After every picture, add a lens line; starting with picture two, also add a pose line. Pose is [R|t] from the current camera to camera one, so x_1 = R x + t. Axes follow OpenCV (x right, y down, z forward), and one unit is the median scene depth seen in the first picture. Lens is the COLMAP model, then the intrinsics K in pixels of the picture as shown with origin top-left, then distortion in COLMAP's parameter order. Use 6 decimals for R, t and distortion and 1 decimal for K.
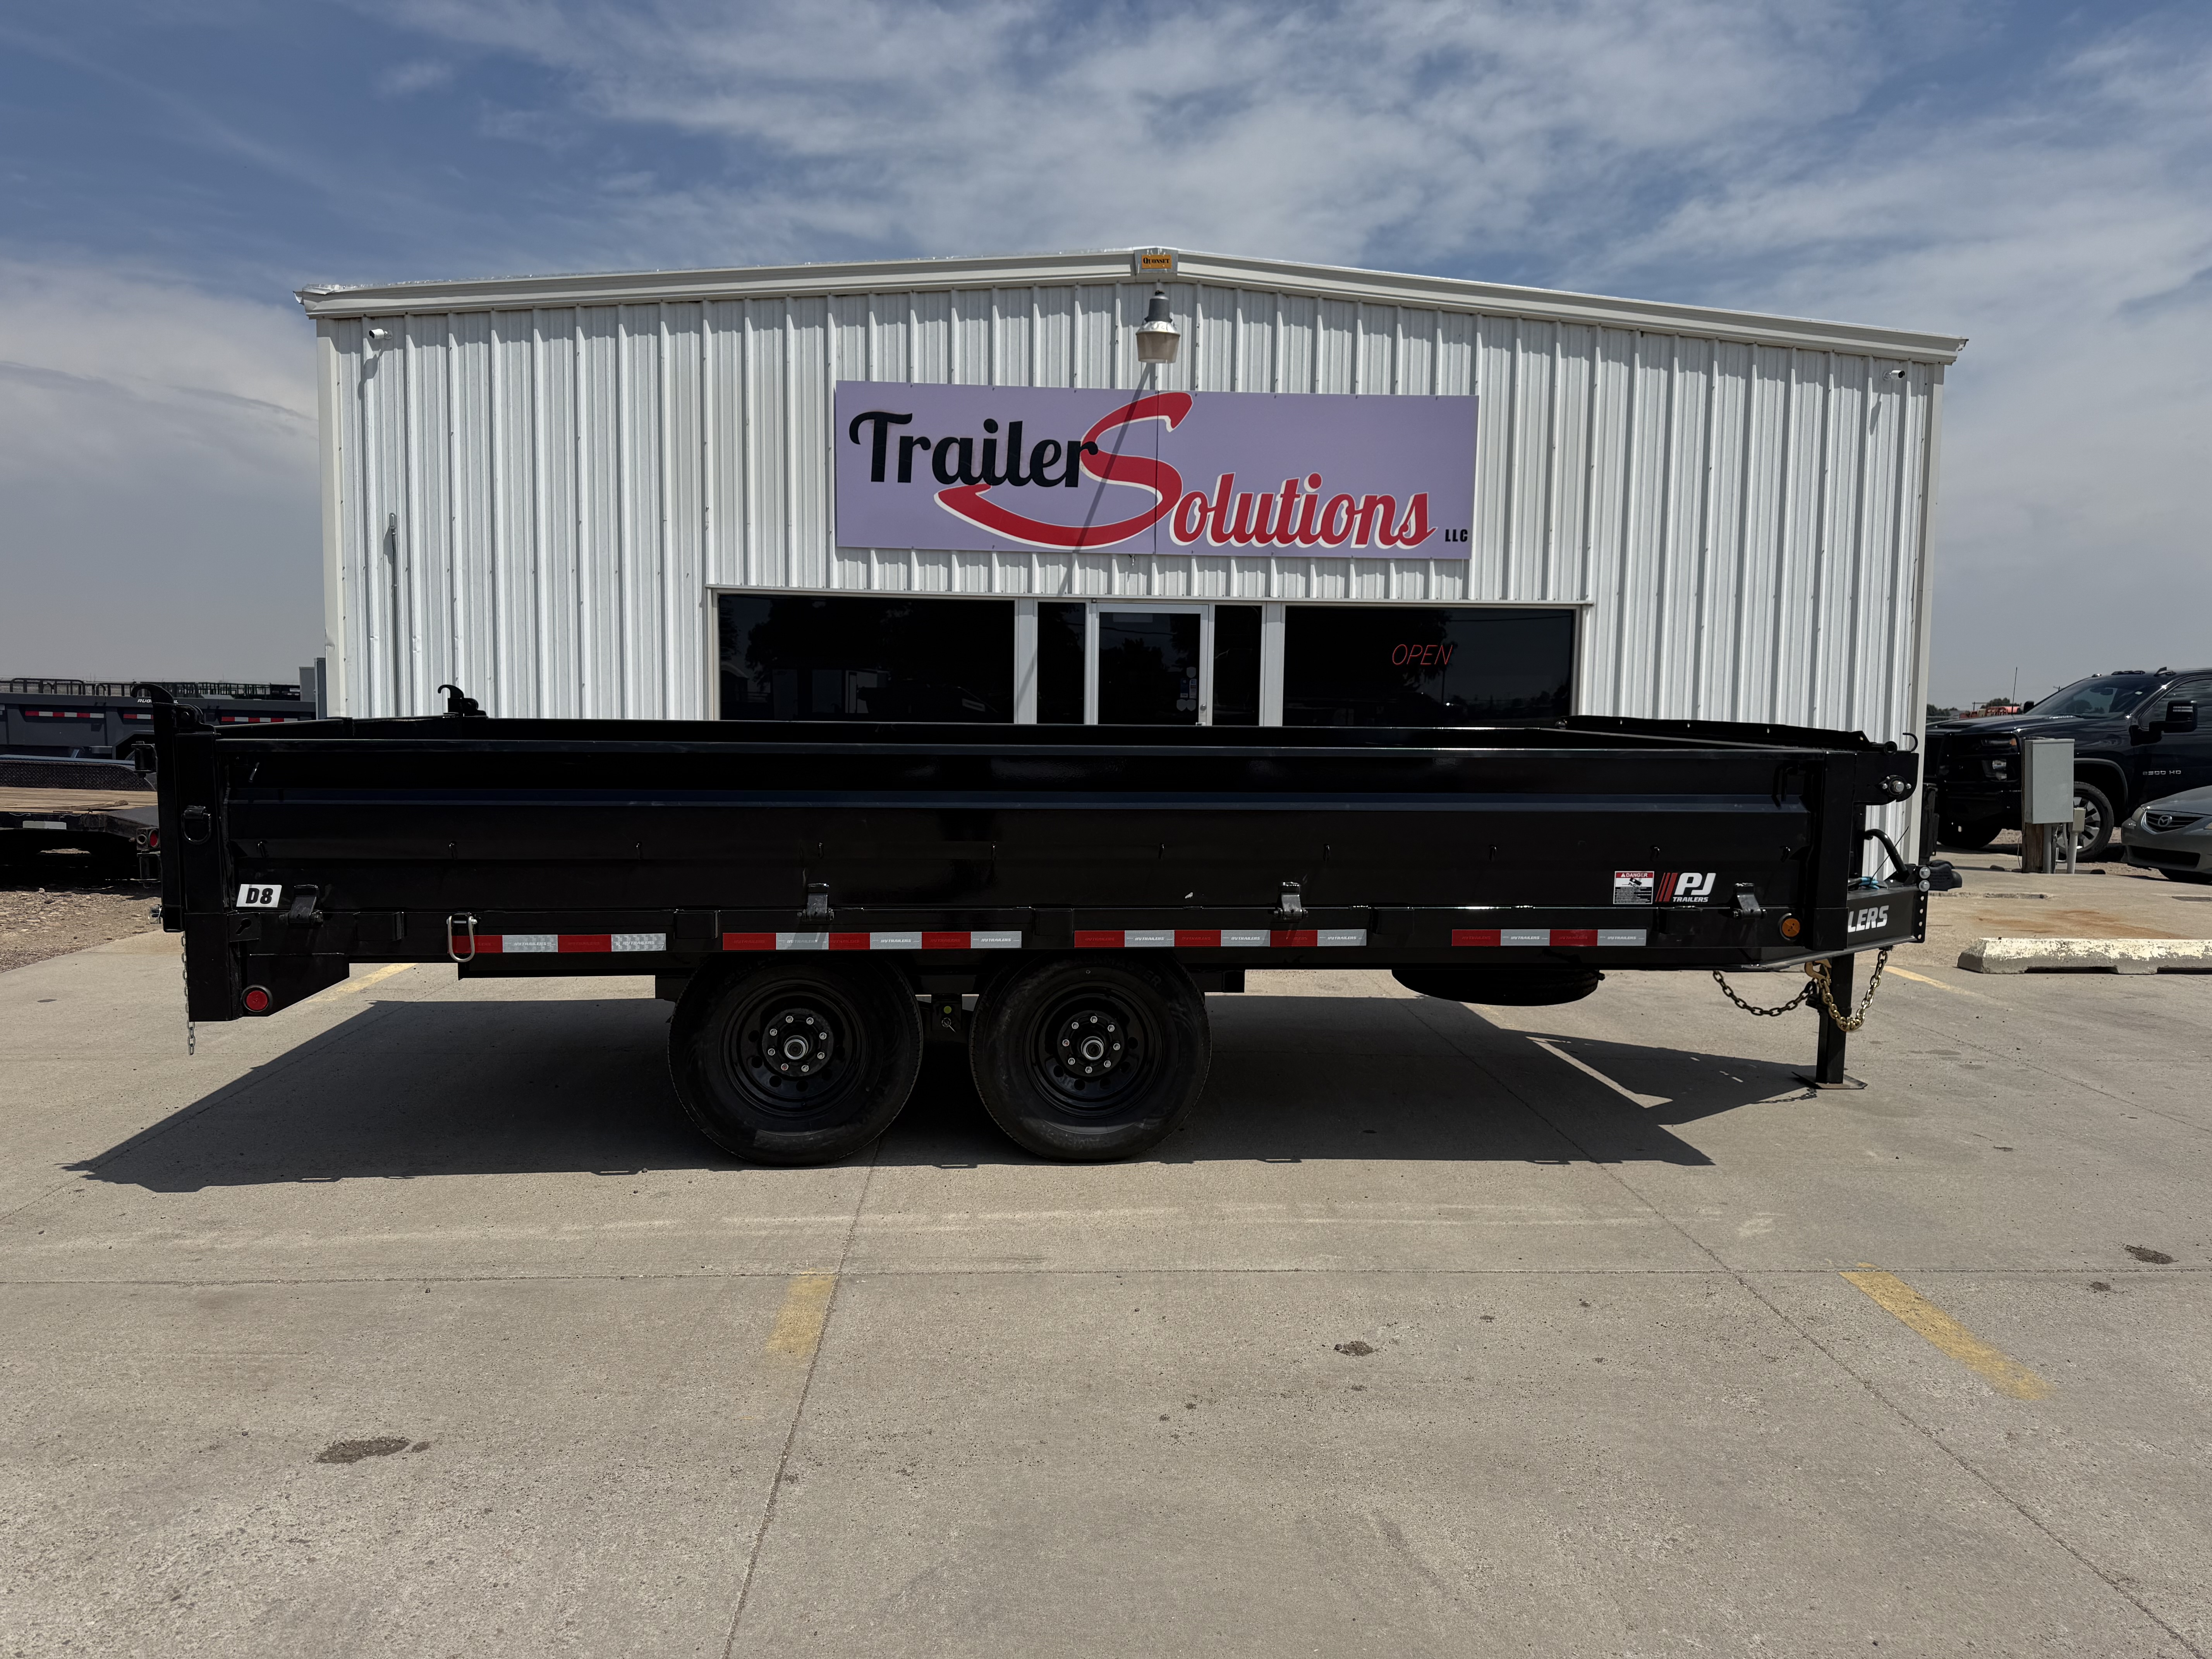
lens RADIAL K [[1553.3, 0, 1105.0], [0, 1553.3, 842.5], [0, 0, 1]] dist [0.040726, -0.047846]
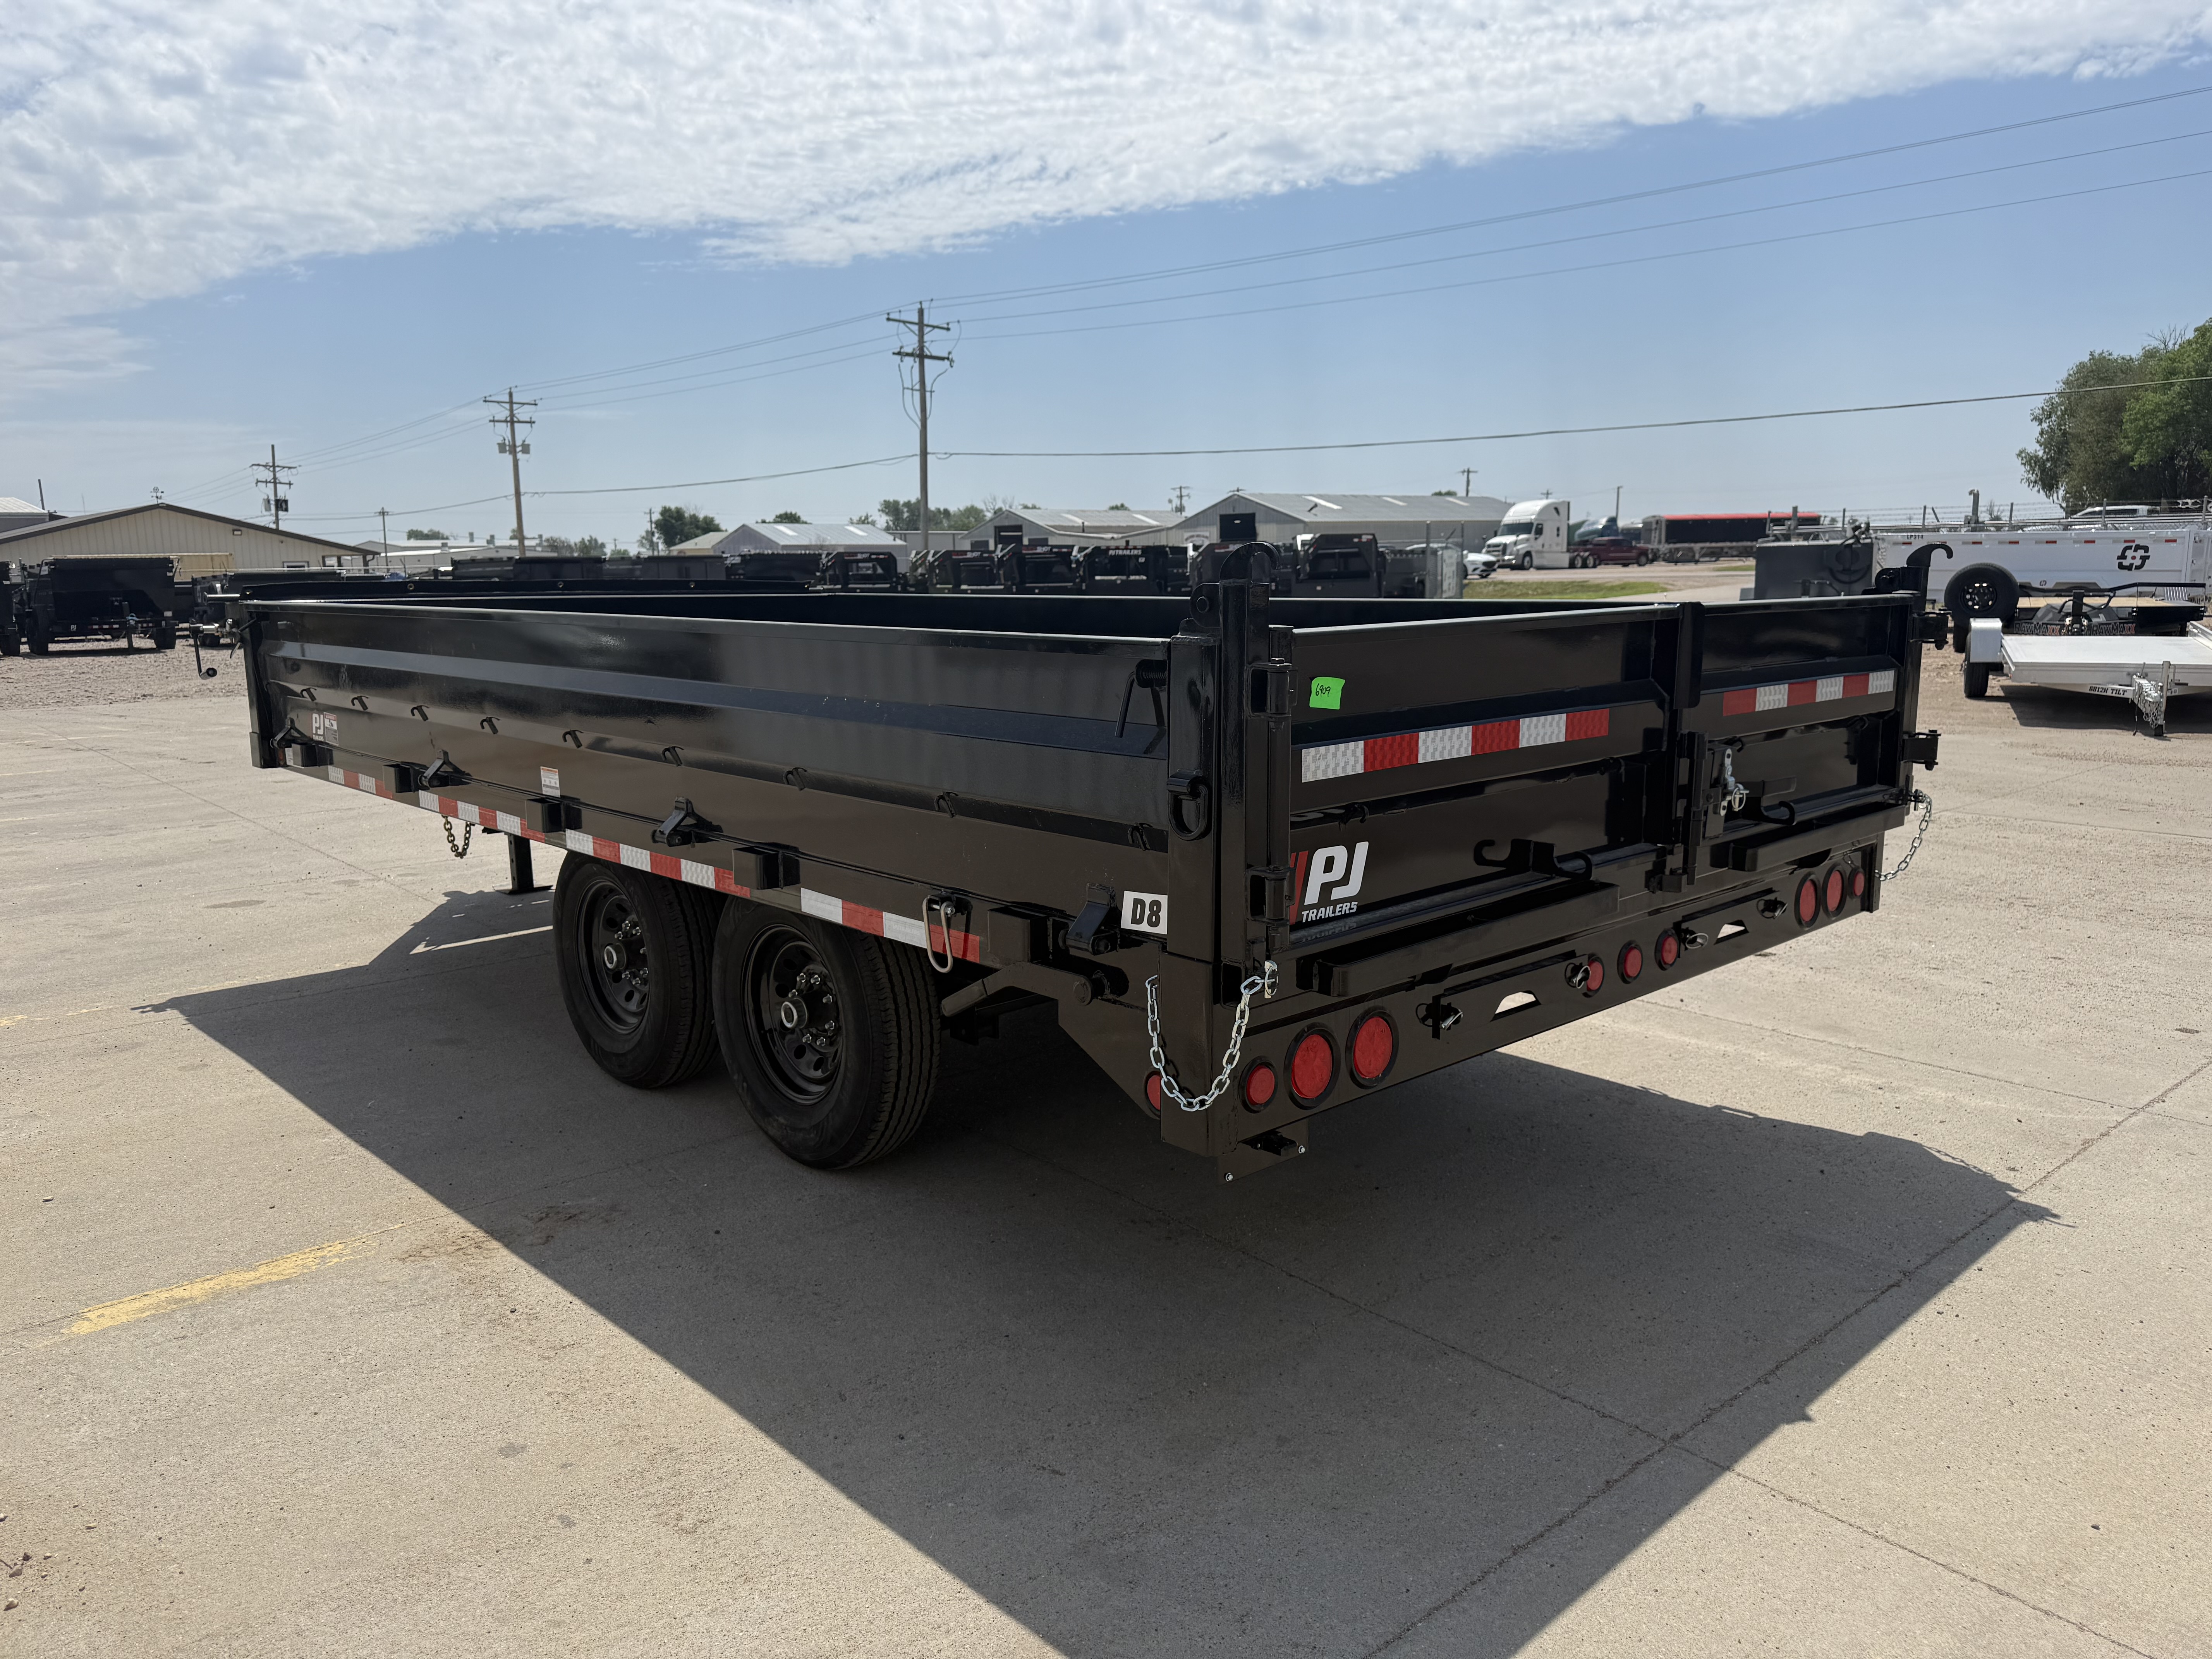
lens RADIAL K [[1553.3, 0, 1108.6], [0, 1553.3, 839.9], [0, 0, 1]] dist [0.040726, -0.047846]
pose [[-0.616143, -0.141696, 0.774784, -0.387588], [0.077464, 0.968014, 0.238637, -0.069711], [-0.783816, 0.207053, -0.585459, 0.722187]]
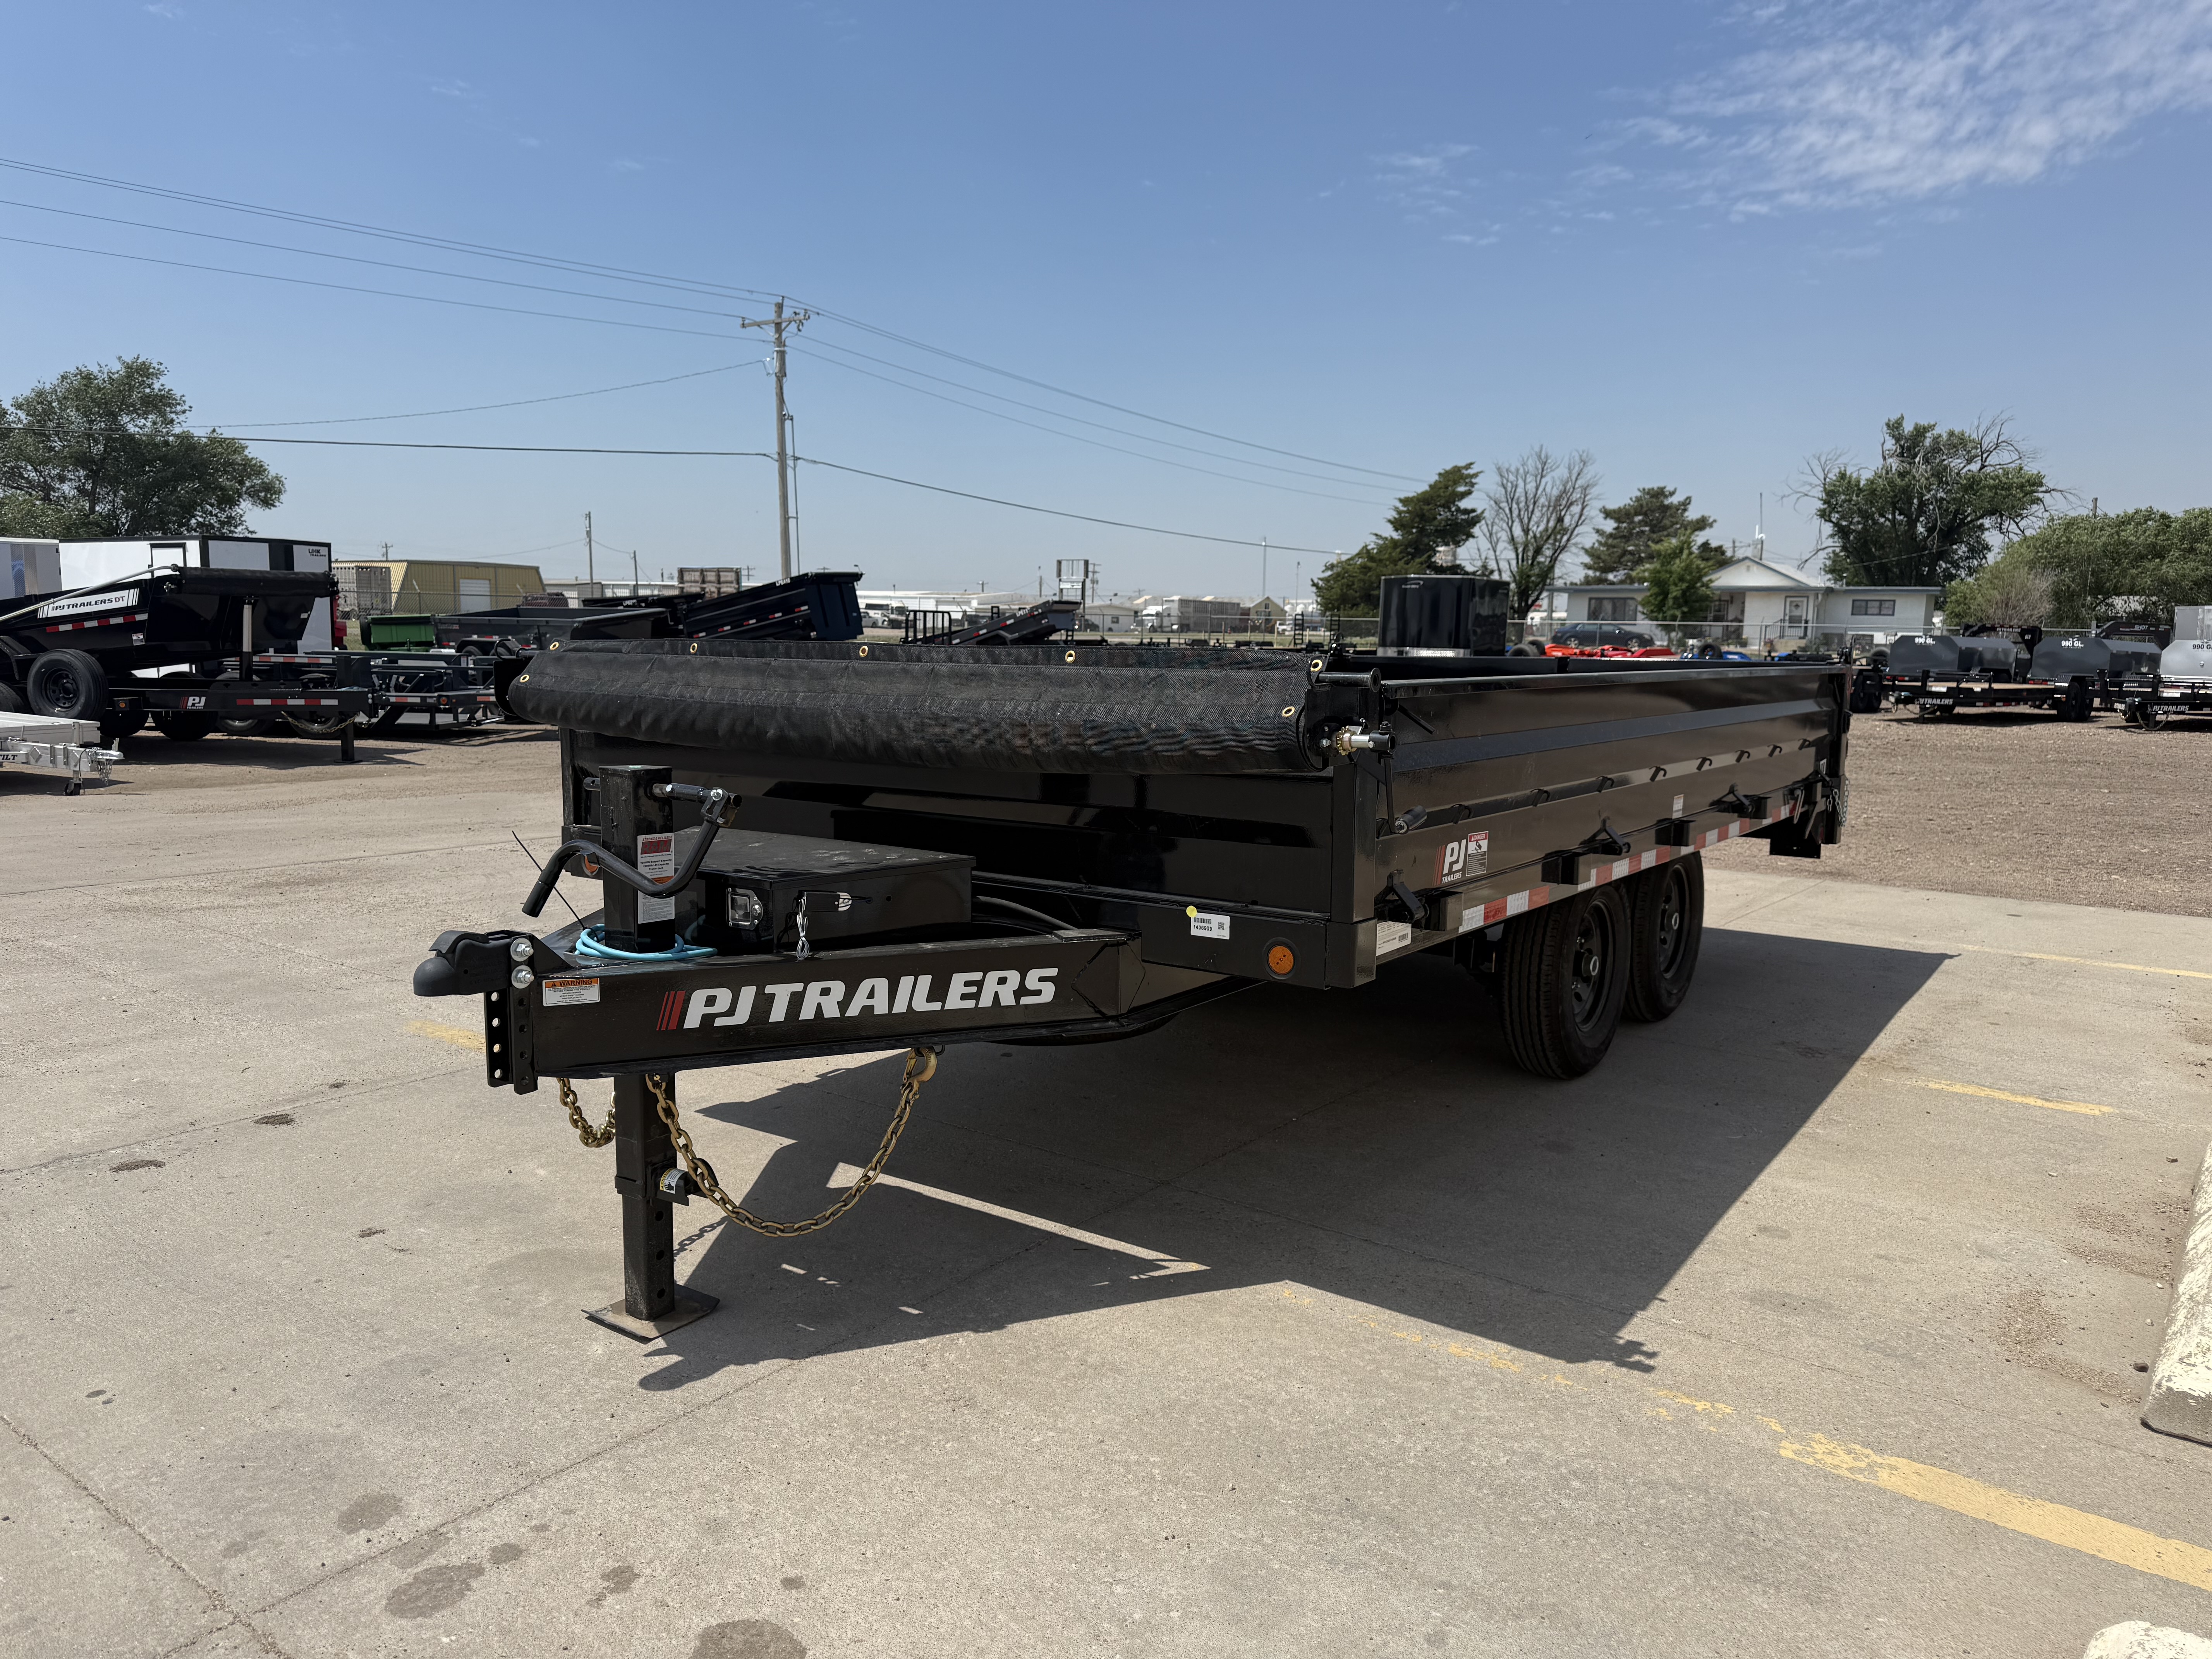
lens RADIAL K [[1553.3, 0, 1108.2], [0, 1553.3, 833.4], [0, 0, 1]] dist [0.040726, -0.047846]
pose [[-0.649751, 0.071633, -0.756764, 0.406026], [-0.095261, 0.980028, 0.174556, -0.062468], [0.754154, 0.185508, -0.629951, 0.770253]]
